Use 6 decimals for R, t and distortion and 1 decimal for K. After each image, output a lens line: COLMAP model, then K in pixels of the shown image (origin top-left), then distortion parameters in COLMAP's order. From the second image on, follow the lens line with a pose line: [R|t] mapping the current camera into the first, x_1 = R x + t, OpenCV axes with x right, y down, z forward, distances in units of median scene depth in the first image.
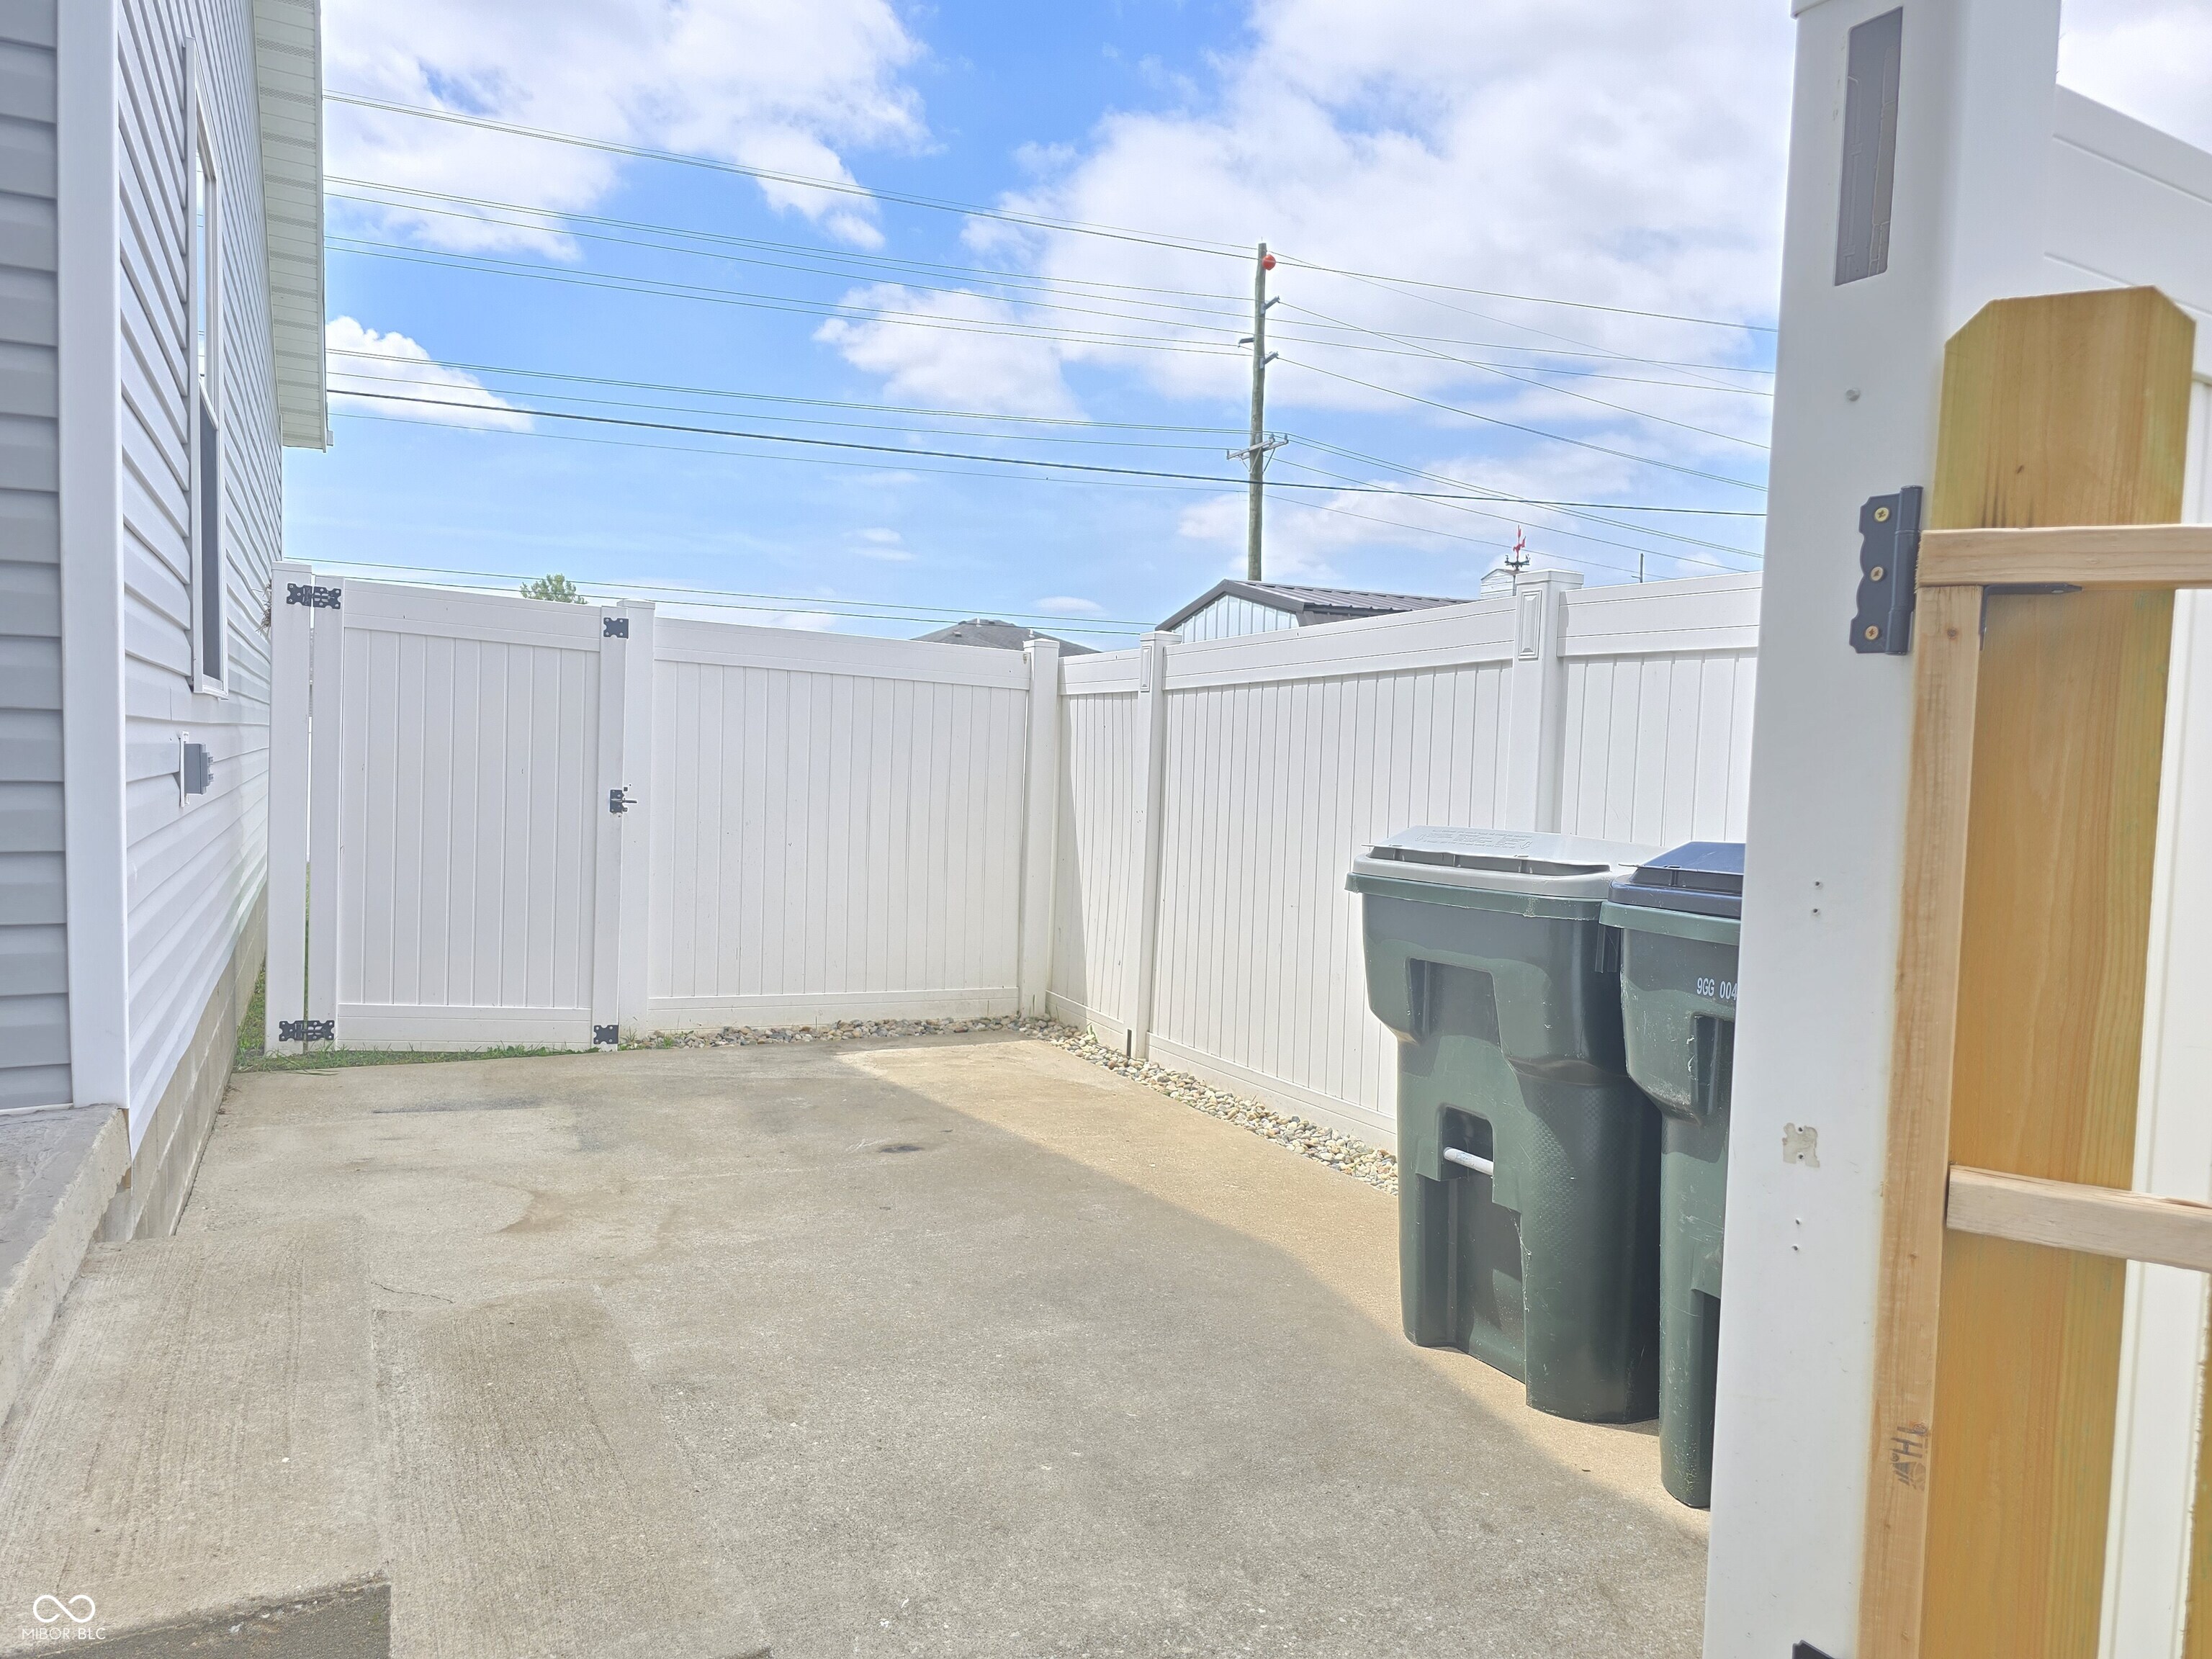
lens RADIAL K [[1511.1, 0, 1106.0], [0, 1511.1, 829.5], [0, 0, 1]] dist [0.008709, -0.003831]
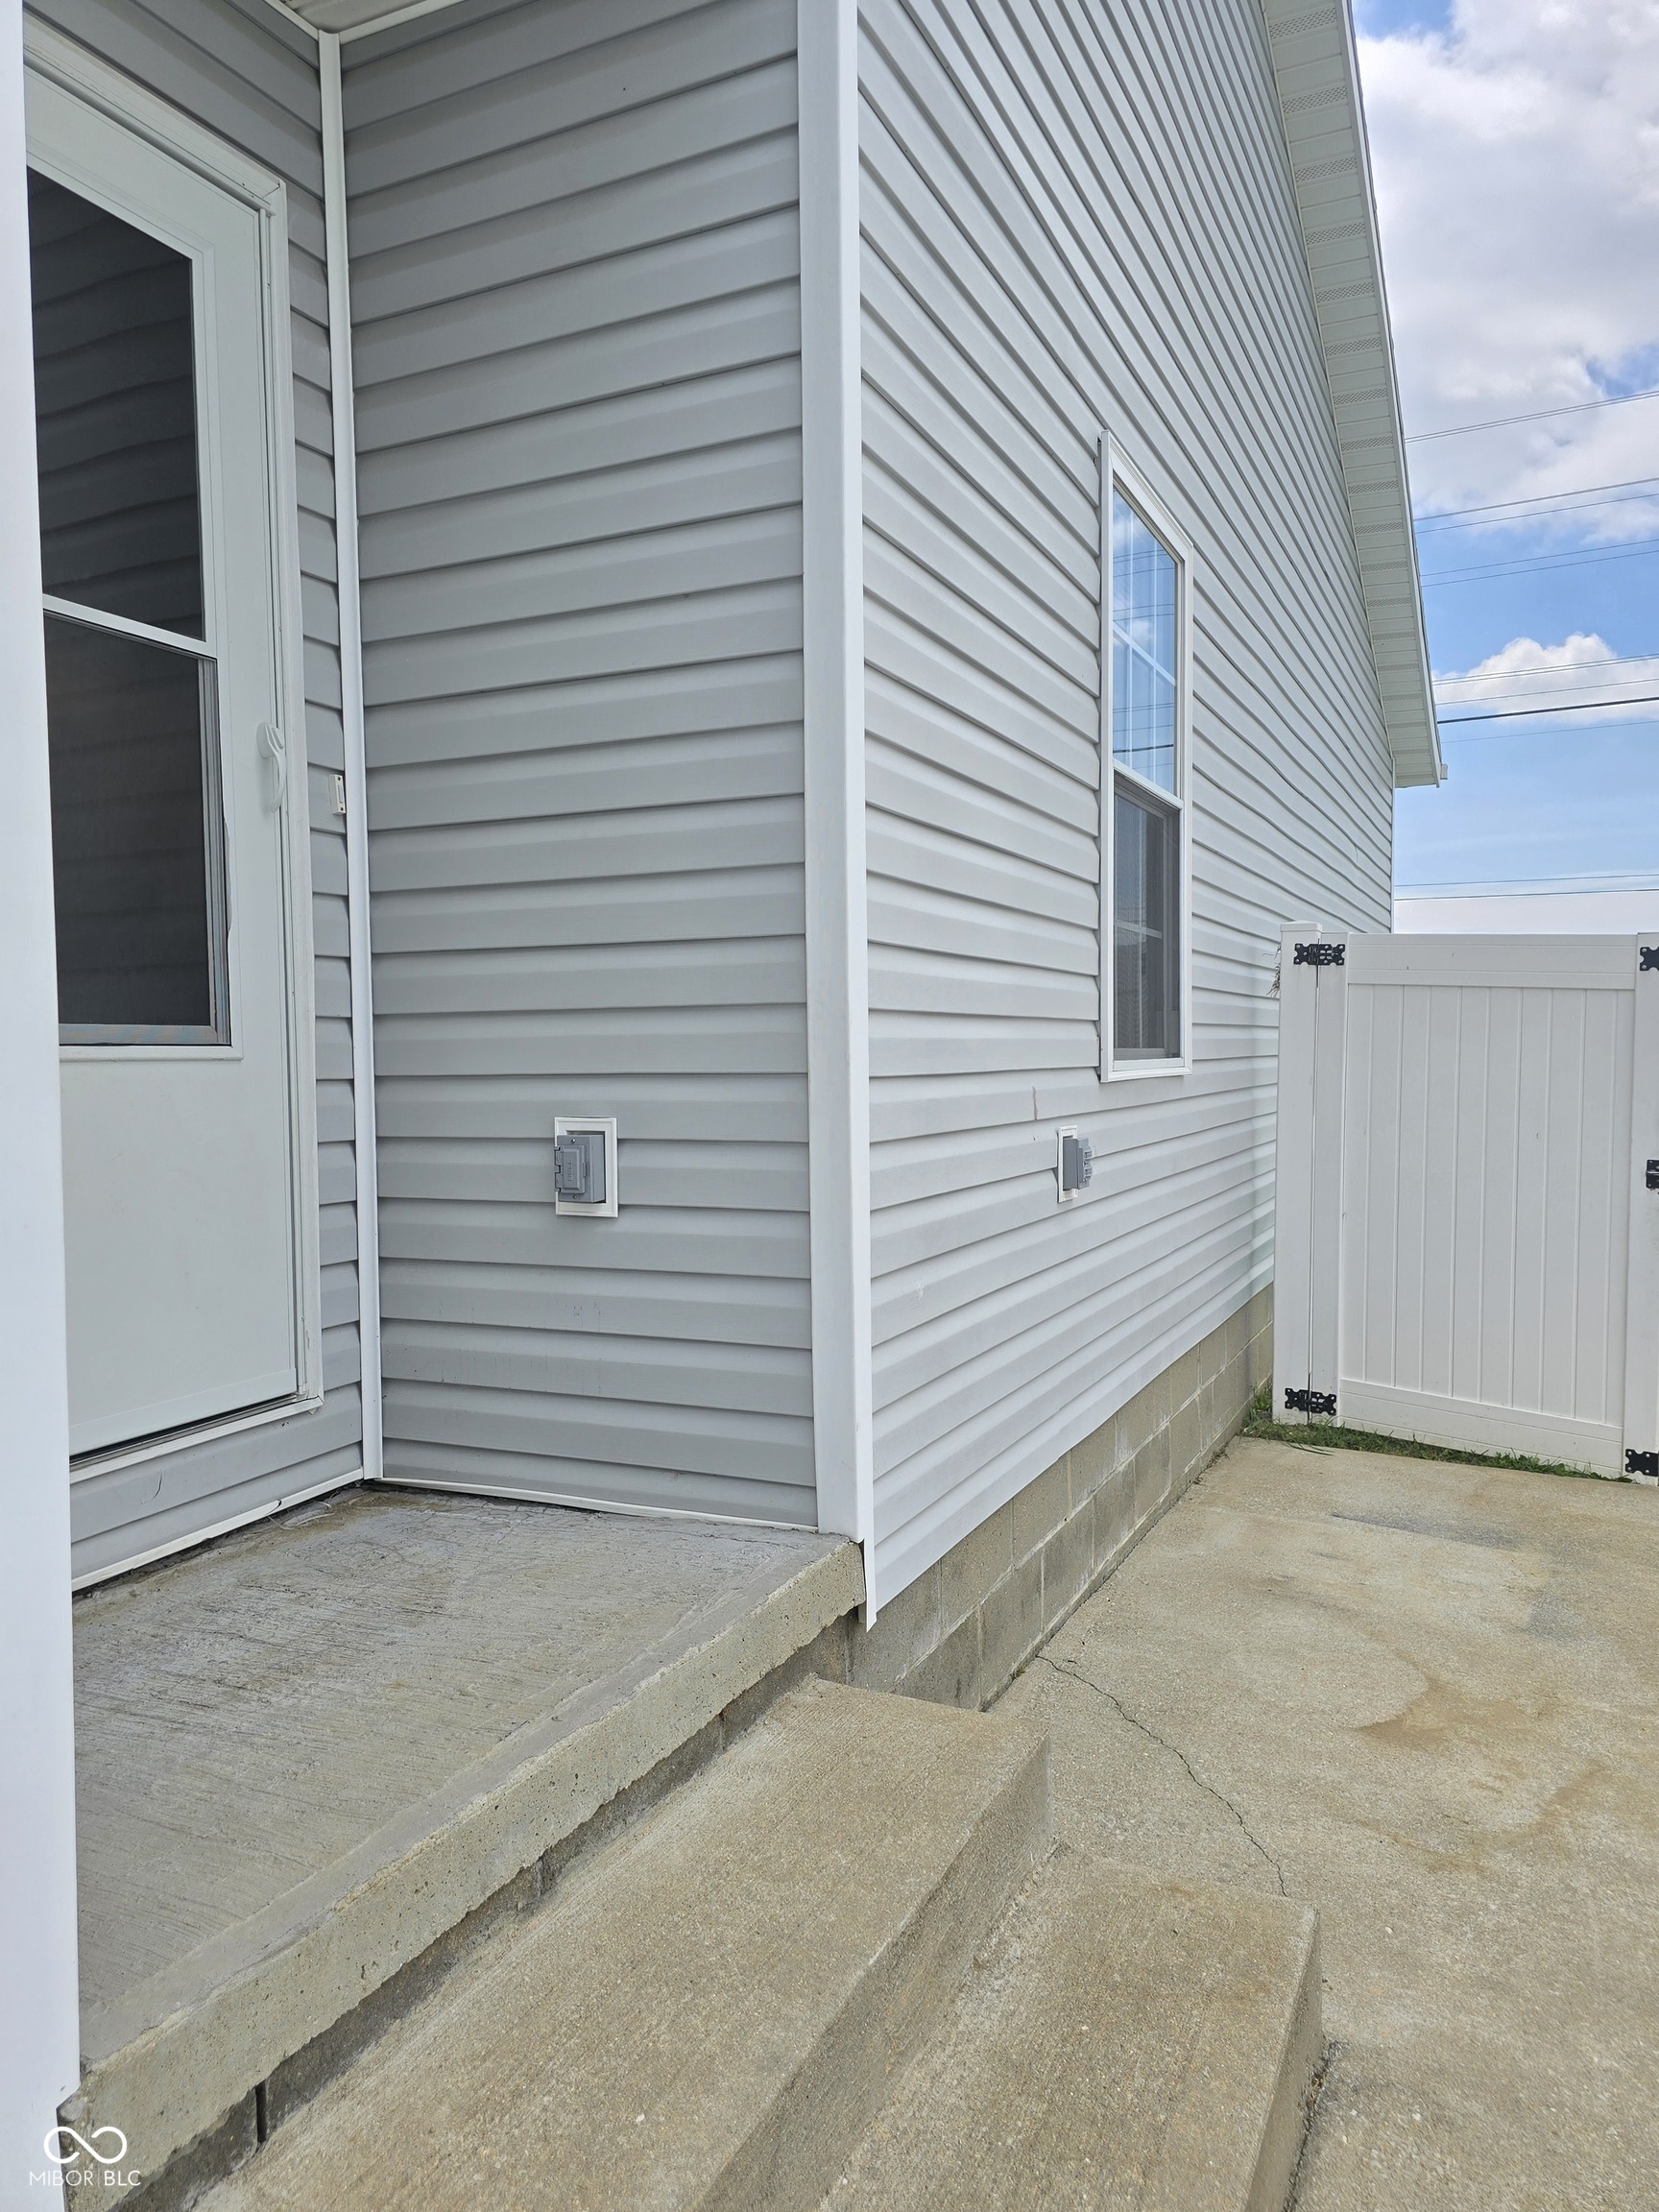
lens RADIAL K [[1511.1, 0, 829.2], [0, 1511.1, 1076.6], [0, 0, 1]] dist [0.008709, -0.003831]
pose [[0.606850, -0.006374, -0.794790, 0.064861], [-0.025993, 0.999274, -0.027860, -0.046563], [0.794391, 0.037566, 0.606244, 0.191551]]
